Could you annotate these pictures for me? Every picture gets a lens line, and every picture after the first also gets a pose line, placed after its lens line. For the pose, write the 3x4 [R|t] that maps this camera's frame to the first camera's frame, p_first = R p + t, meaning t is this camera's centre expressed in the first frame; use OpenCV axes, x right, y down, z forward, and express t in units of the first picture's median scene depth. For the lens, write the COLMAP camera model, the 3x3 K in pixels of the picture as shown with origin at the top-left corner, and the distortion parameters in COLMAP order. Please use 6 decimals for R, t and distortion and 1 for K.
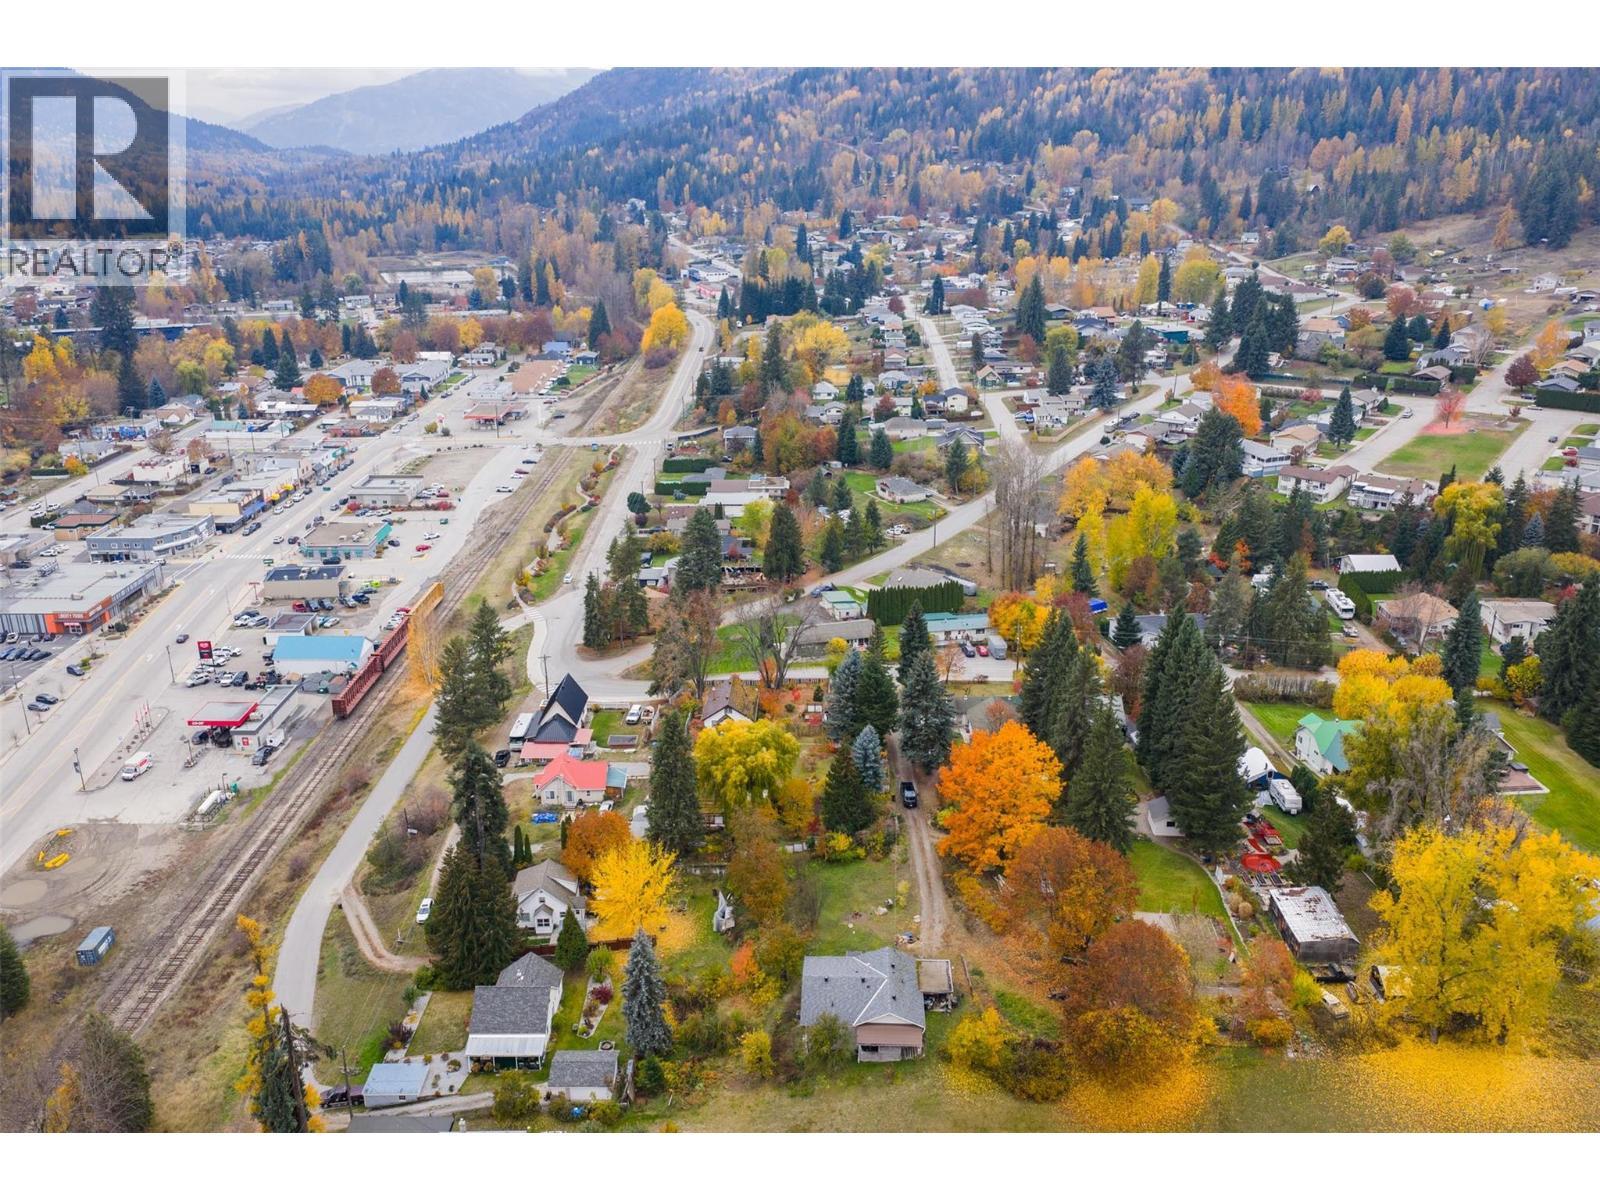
lens RADIAL K [[1312.1, 0, 800.0], [0, 1312.1, 600.0], [0, 0, 1]] dist [0.006382, 0.003462]
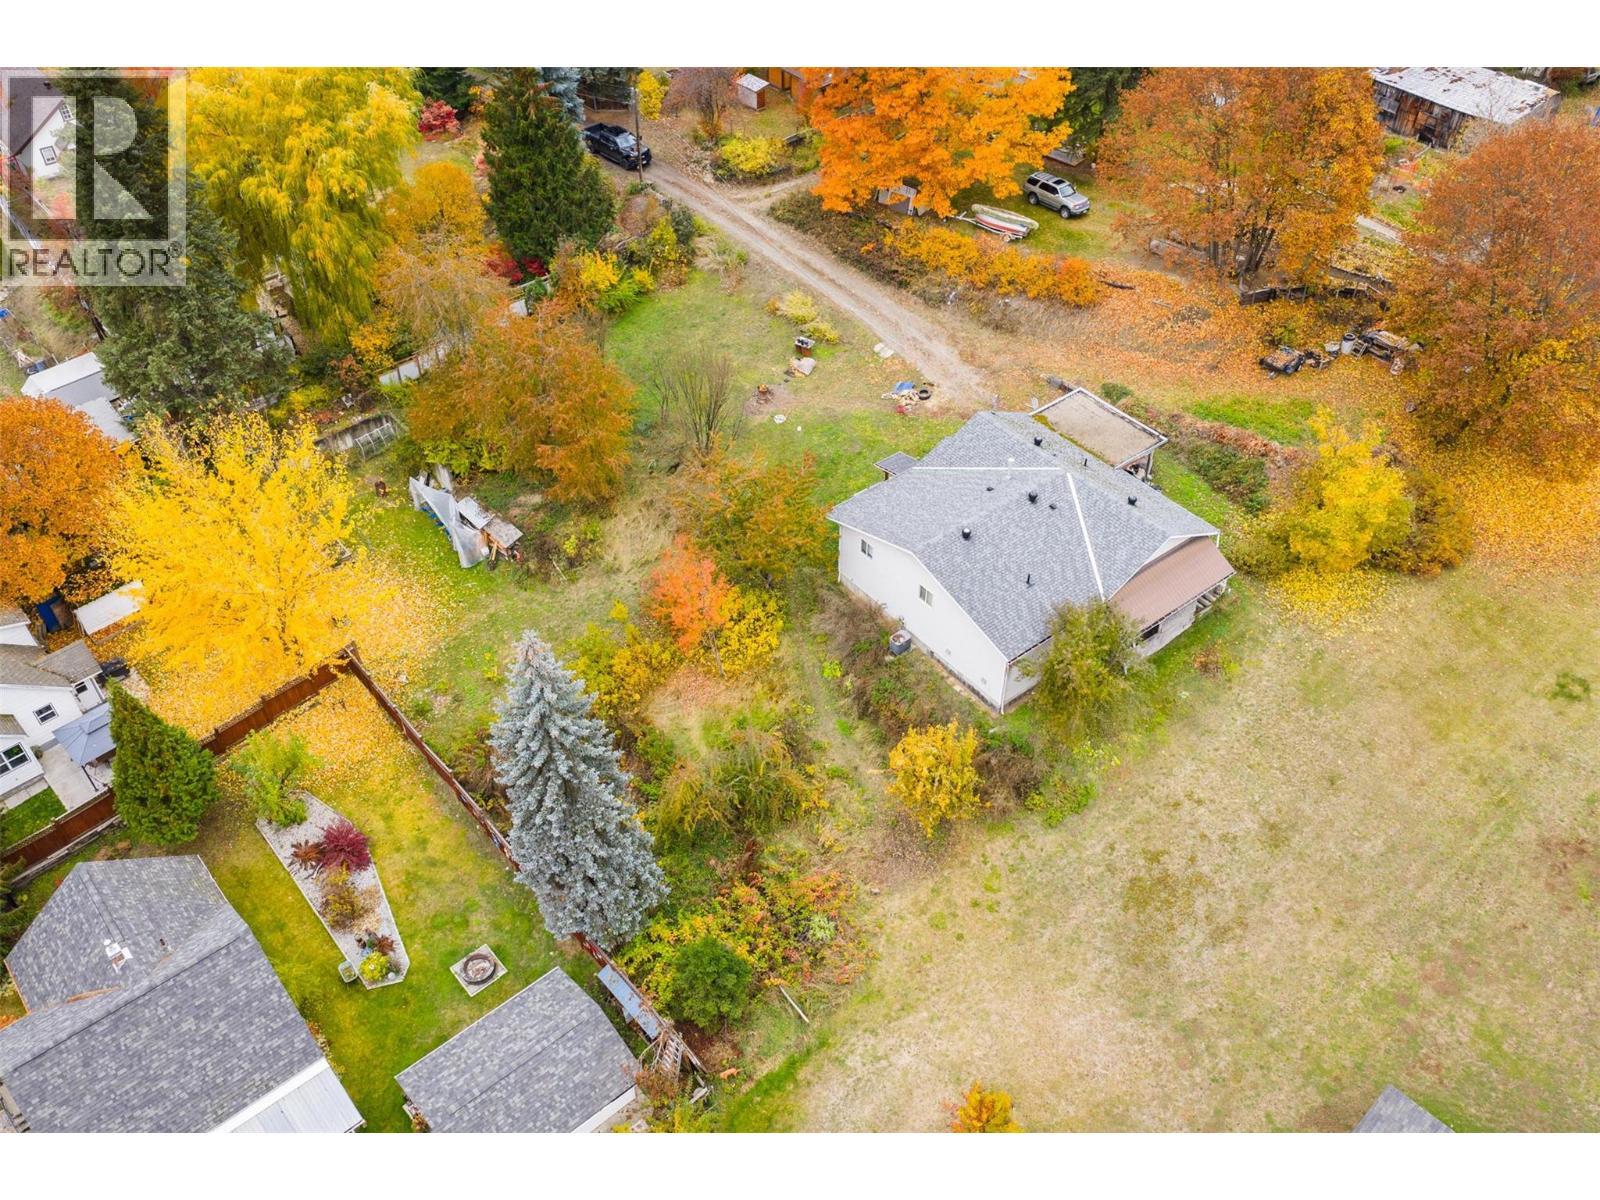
lens RADIAL K [[1312.1, 0, 800.0], [0, 1312.1, 600.0], [0, 0, 1]] dist [0.006382, 0.003462]
pose [[0.759981, -0.441347, 0.477117, -0.189511], [0.221638, 0.866072, 0.448103, 0.105731], [-0.610987, -0.234803, 0.756018, 0.647039]]
